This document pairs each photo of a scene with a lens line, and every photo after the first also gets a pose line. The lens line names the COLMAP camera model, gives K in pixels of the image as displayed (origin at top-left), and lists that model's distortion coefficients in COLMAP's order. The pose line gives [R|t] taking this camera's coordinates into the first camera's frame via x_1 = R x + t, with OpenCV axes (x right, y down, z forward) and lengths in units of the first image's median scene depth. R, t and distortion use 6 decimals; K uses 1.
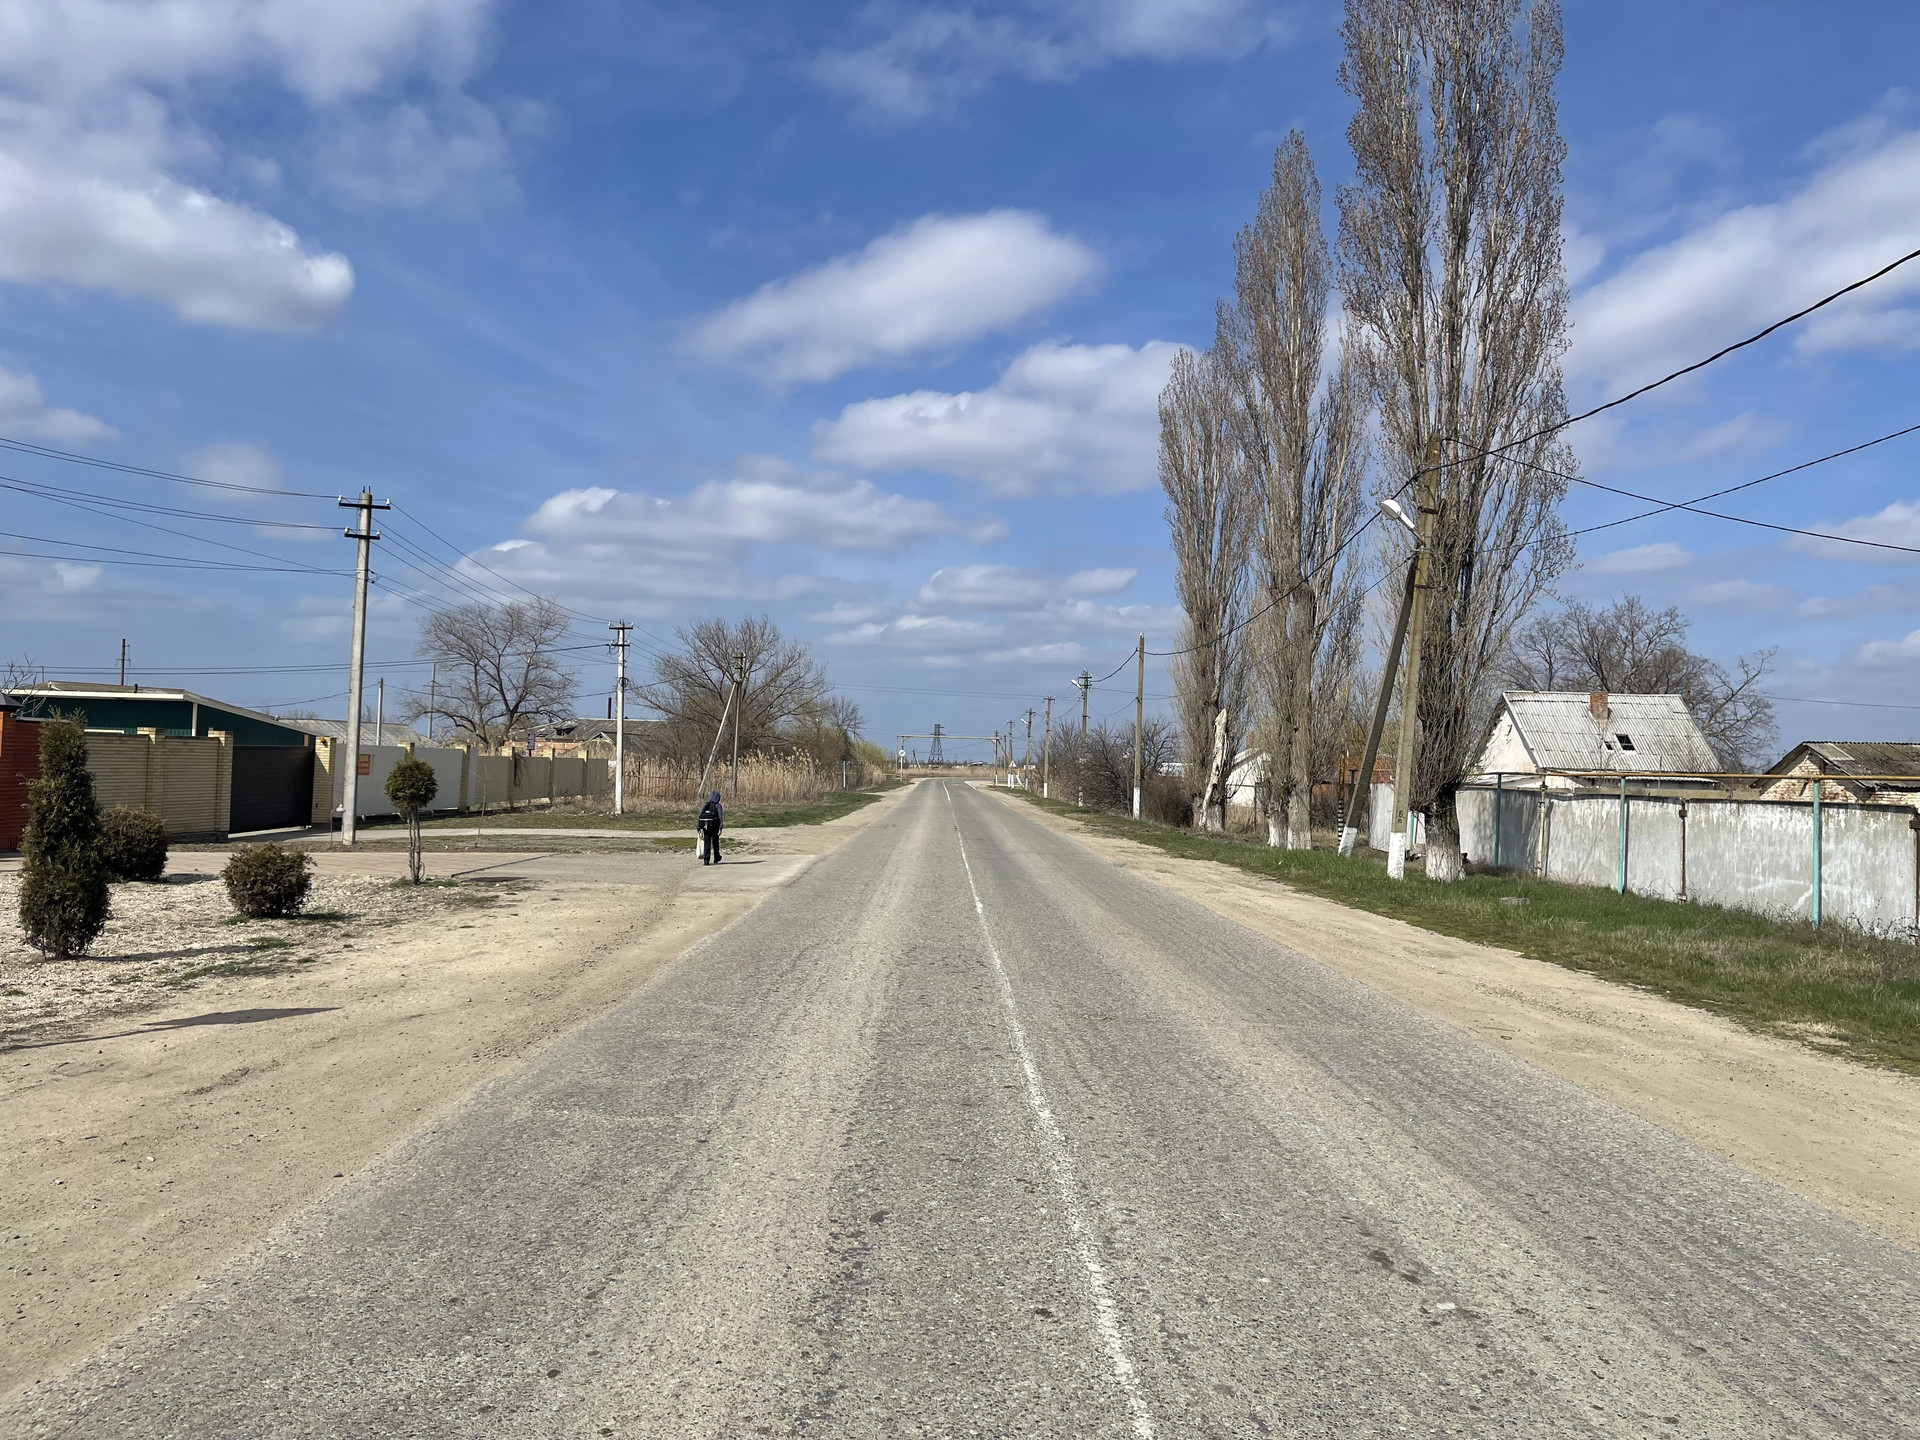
lens RADIAL K [[1438.2, 0, 924.4], [0, 1438.2, 689.0], [0, 0, 1]] dist [0.053243, -0.054668]
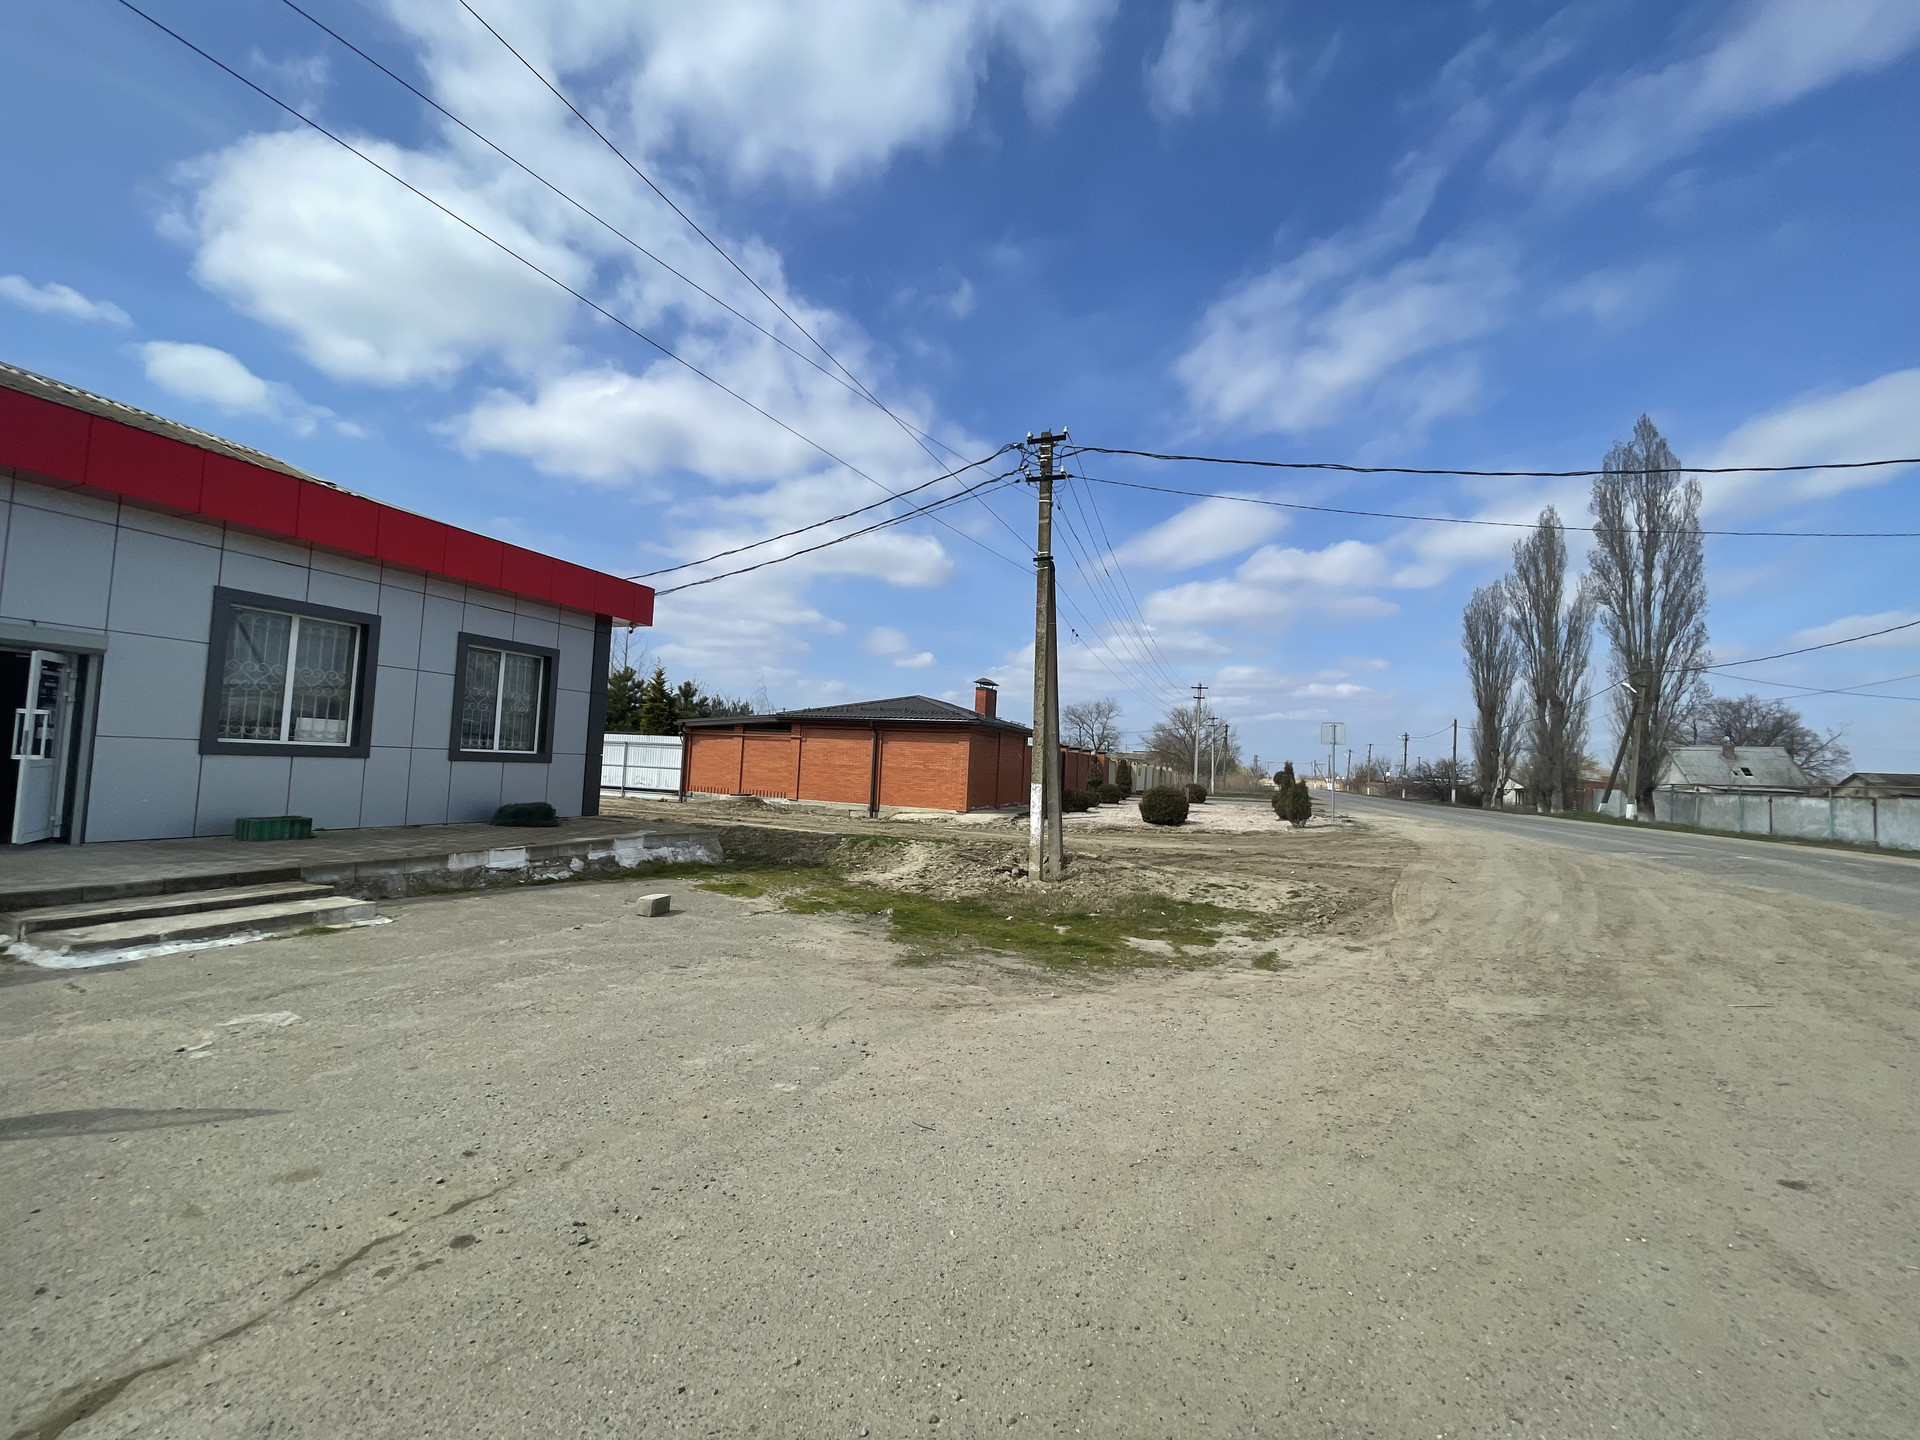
lens RADIAL K [[767.8, 0, 938.4], [0, 767.8, 715.7], [0, 0, 1]] dist [-0.000167, 0.000332]
pose [[0.933308, -0.009797, -0.358944, -0.226877], [0.001257, 0.999711, -0.024017, -0.021279], [0.359076, 0.021964, 0.933050, -0.502263]]
